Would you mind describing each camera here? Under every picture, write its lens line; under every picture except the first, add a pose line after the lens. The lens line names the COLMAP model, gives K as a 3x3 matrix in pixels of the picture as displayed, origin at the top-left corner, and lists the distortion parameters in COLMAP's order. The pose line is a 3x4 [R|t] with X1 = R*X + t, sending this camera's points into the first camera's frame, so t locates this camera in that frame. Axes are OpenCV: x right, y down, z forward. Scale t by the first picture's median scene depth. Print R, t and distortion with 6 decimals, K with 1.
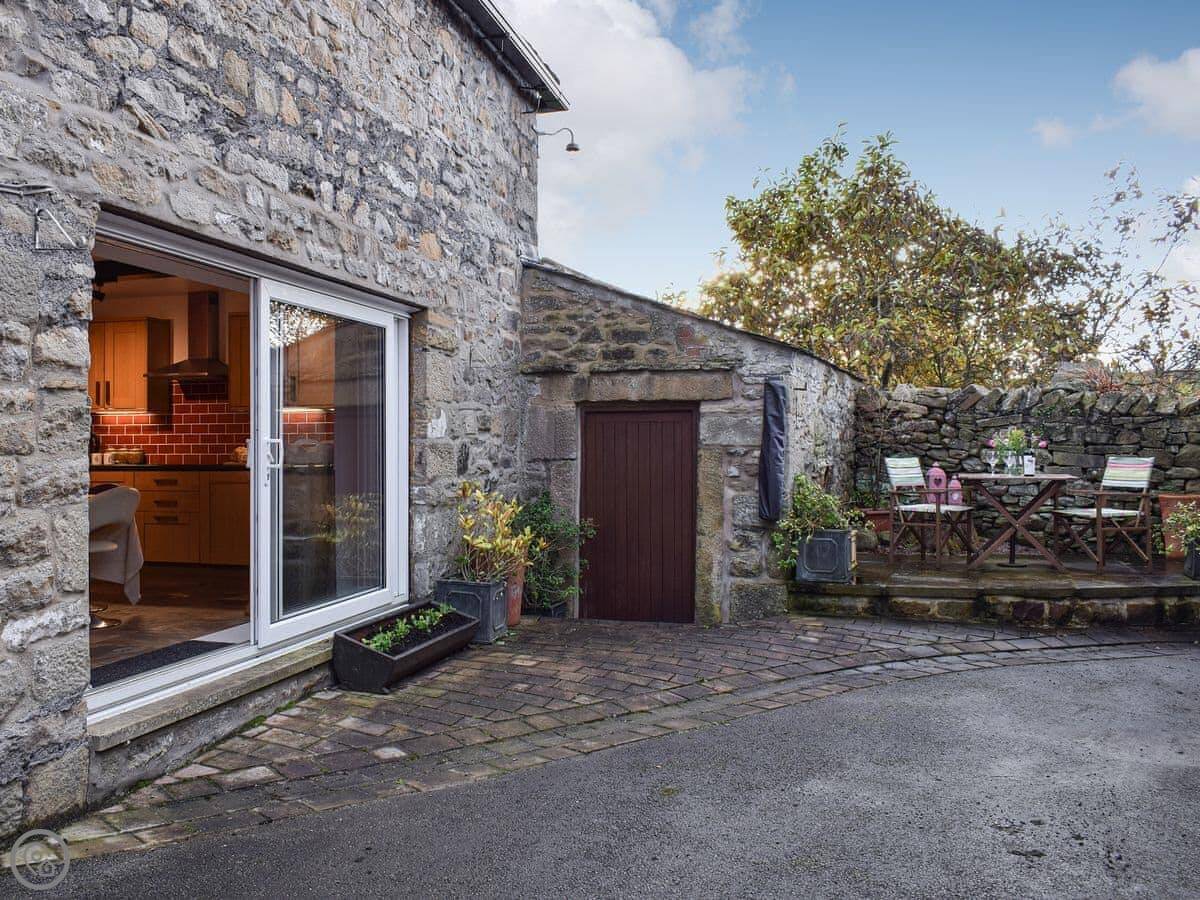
lens RADIAL K [[895.2, 0, 601.5], [0, 895.2, 435.3], [0, 0, 1]] dist [-0.009196, -0.000372]
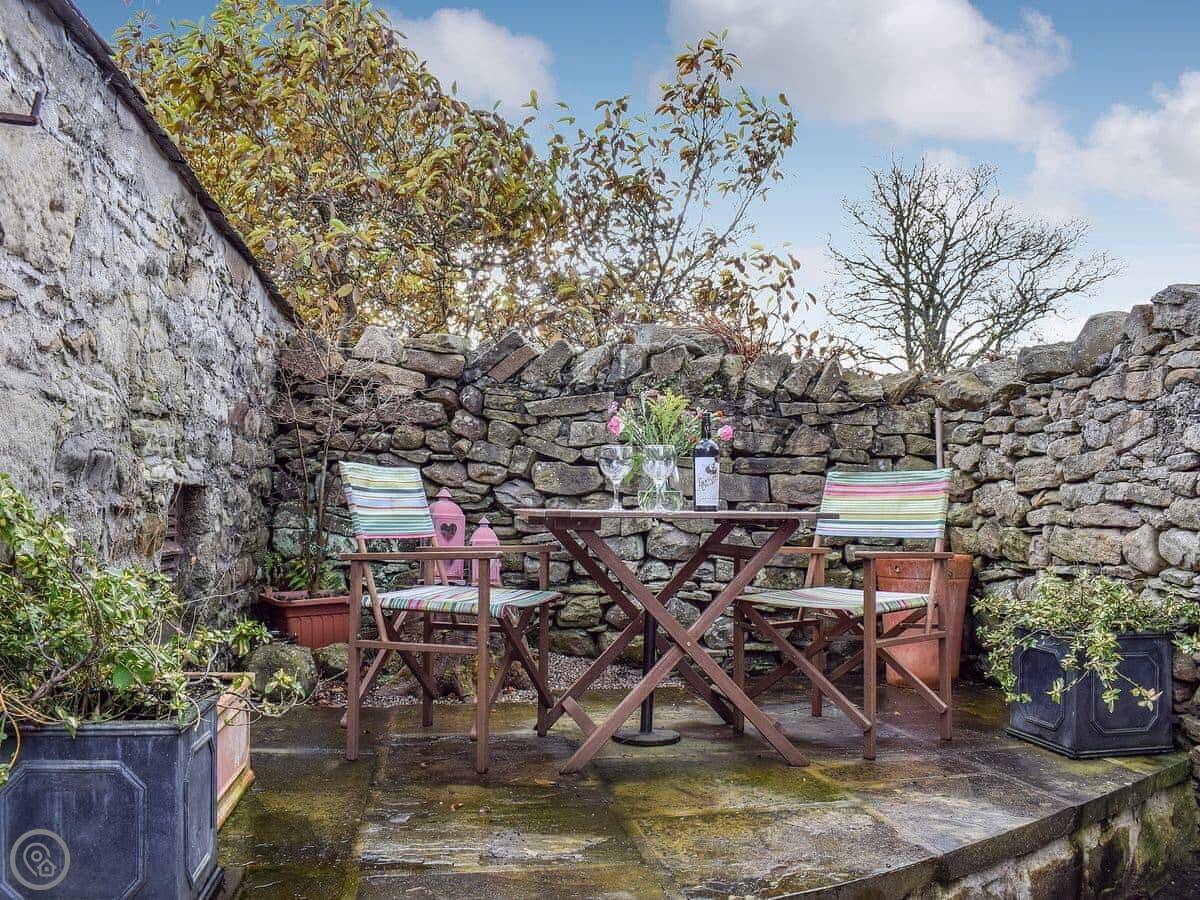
lens RADIAL K [[1255.0, 0, 600.0], [0, 1255.0, 450.0], [0, 0, 1]] dist [-0.083754, 0.016279]
pose [[0.868317, 0.031293, 0.495022, 0.132940], [-0.021225, 0.999438, -0.025950, 0.026874], [-0.495556, 0.012026, 0.868493, 0.428661]]
